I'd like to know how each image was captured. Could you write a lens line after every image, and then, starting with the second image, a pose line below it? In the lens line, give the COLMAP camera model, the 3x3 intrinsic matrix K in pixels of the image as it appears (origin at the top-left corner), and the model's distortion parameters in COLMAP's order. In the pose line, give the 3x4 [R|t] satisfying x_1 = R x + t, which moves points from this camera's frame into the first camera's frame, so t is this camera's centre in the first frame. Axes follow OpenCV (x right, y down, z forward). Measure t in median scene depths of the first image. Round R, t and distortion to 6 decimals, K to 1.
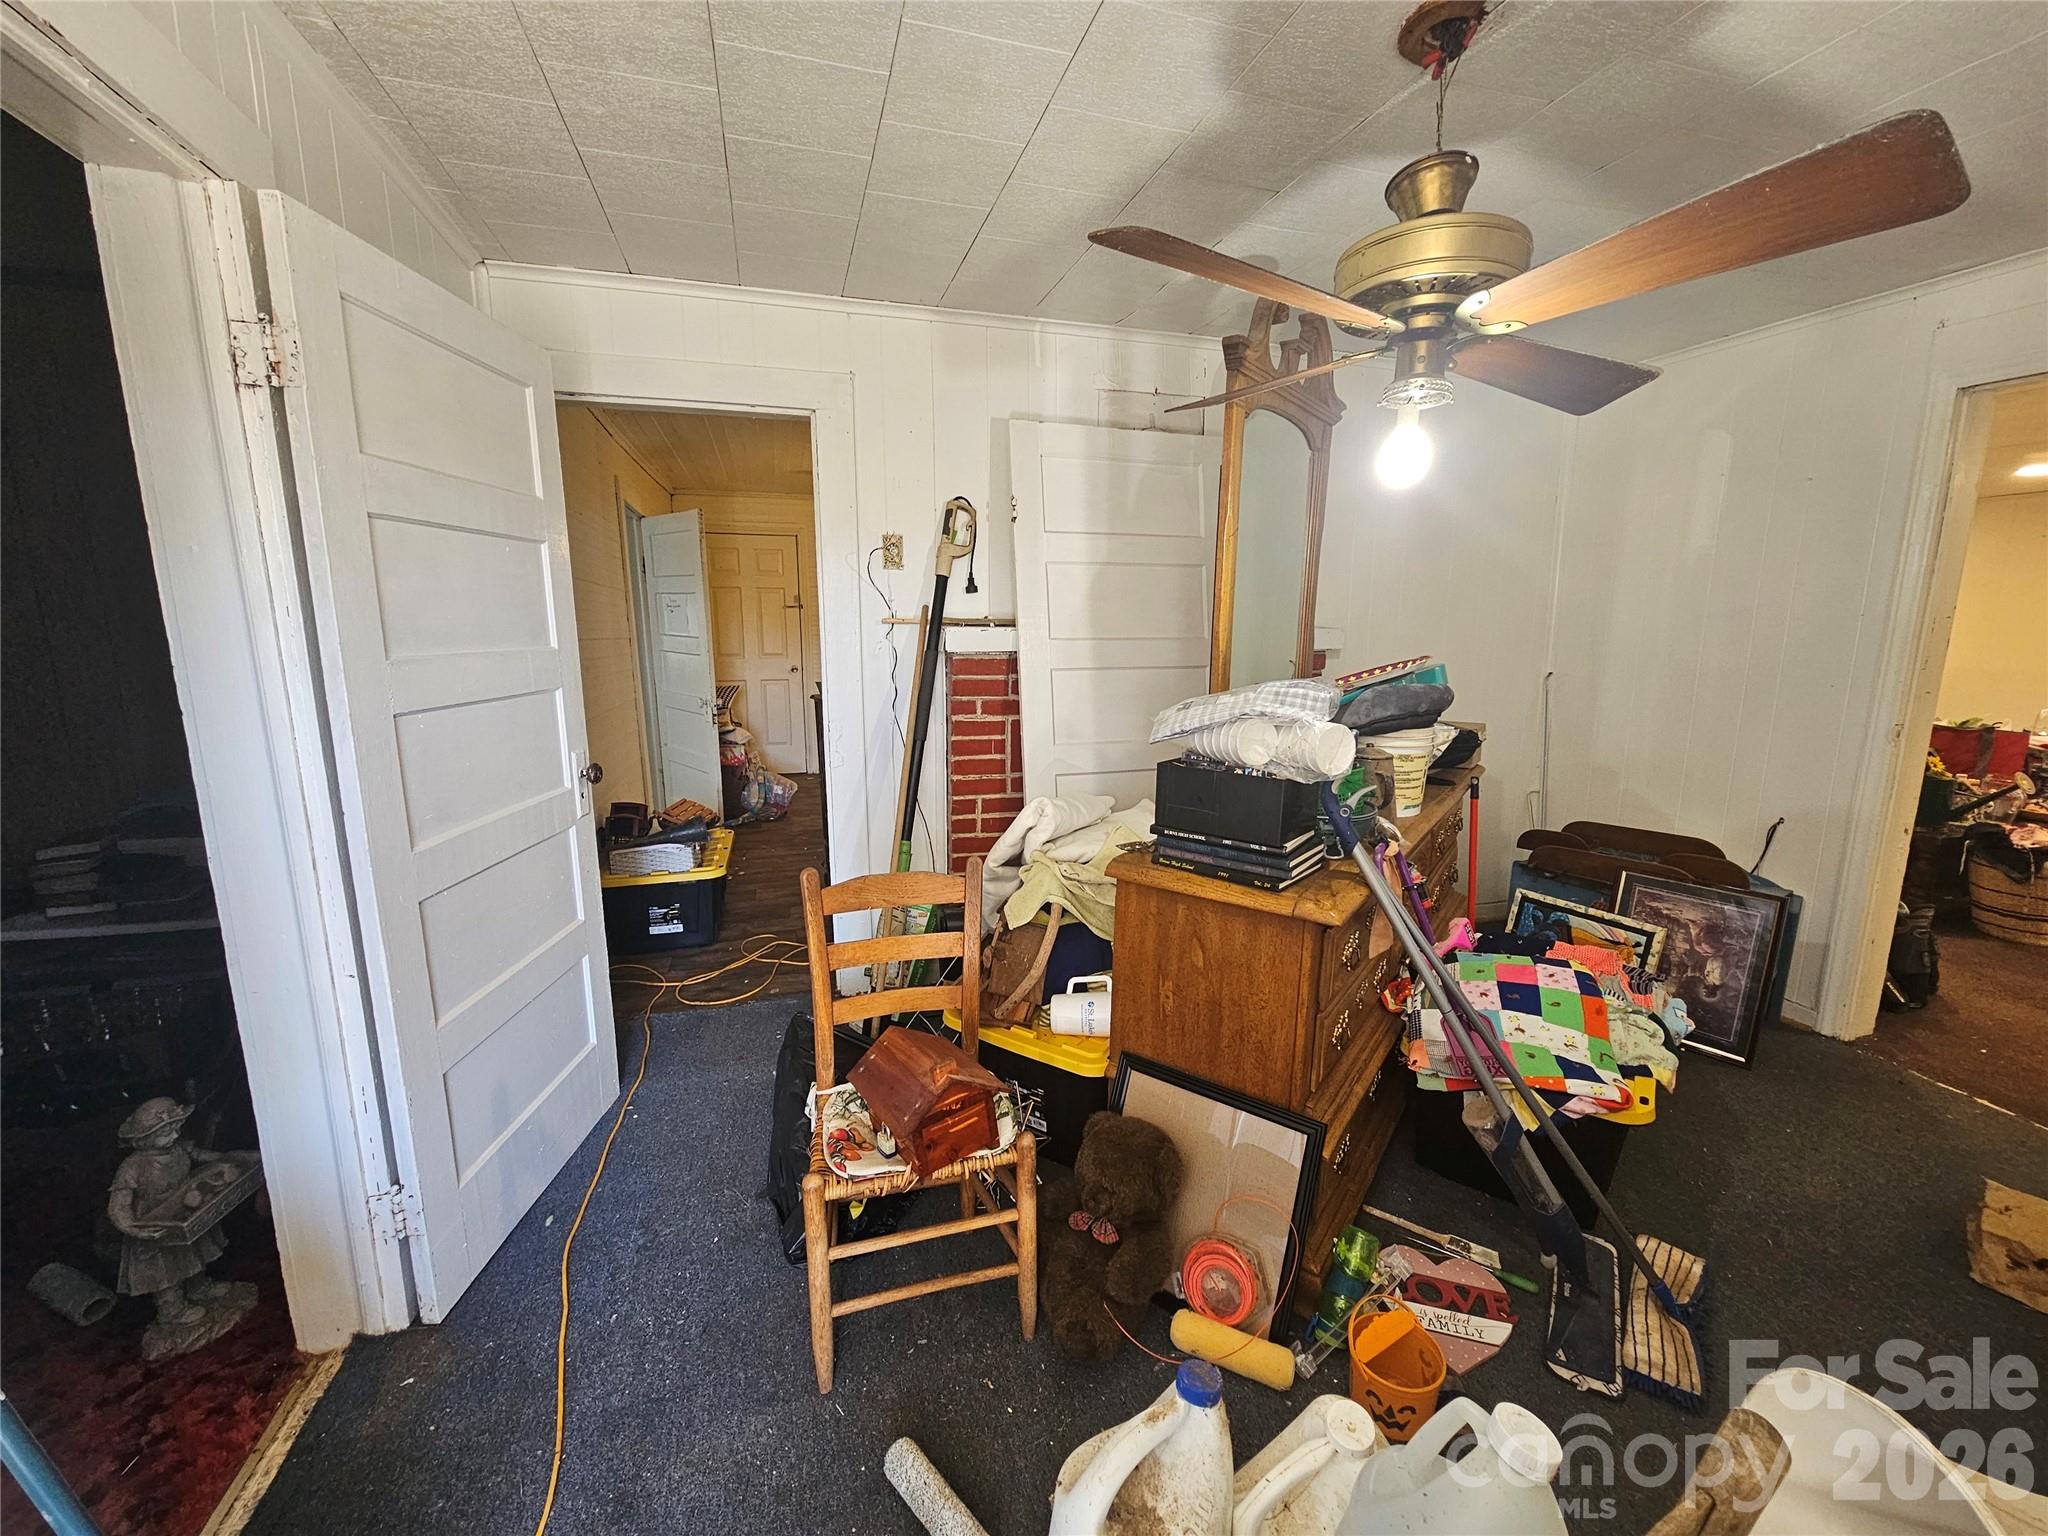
lens RADIAL K [[837.3, 0, 1027.9], [0, 837.3, 774.6], [0, 0, 1]] dist [-0.003675, 0.001510]
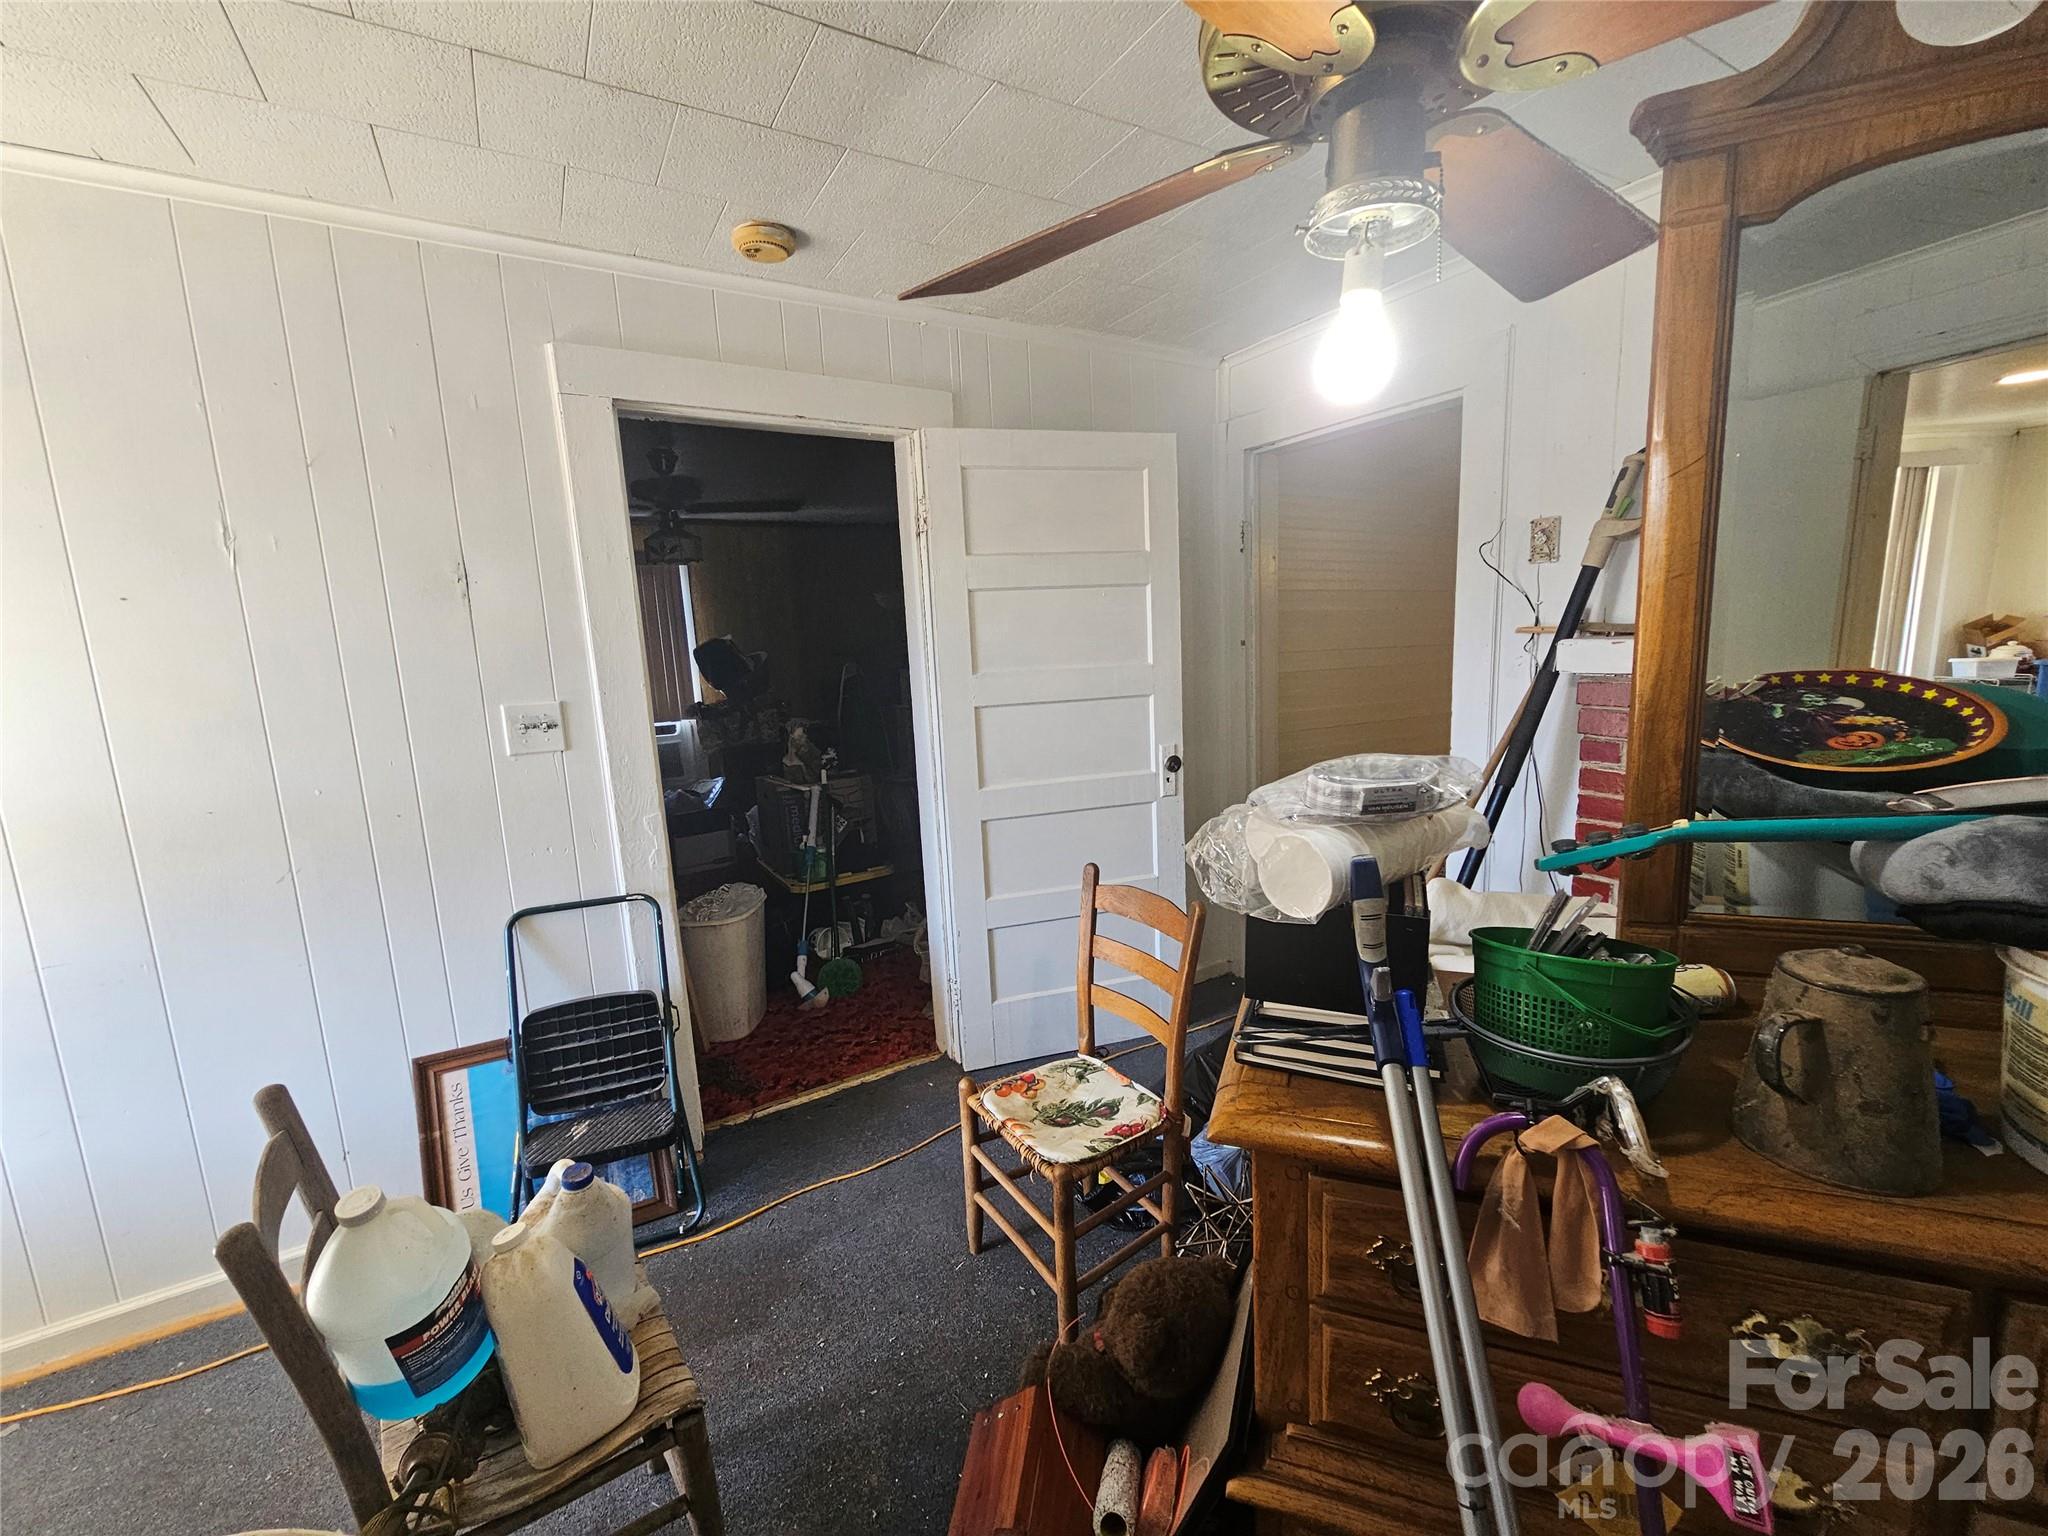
lens RADIAL K [[837.3, 0, 1029.3], [0, 837.3, 767.2], [0, 0, 1]] dist [-0.003675, 0.001510]
pose [[0.248891, 0.141784, -0.958098, 0.662140], [-0.132160, 0.984946, 0.111425, -0.113350], [0.959472, 0.098889, 0.263882, 0.490199]]
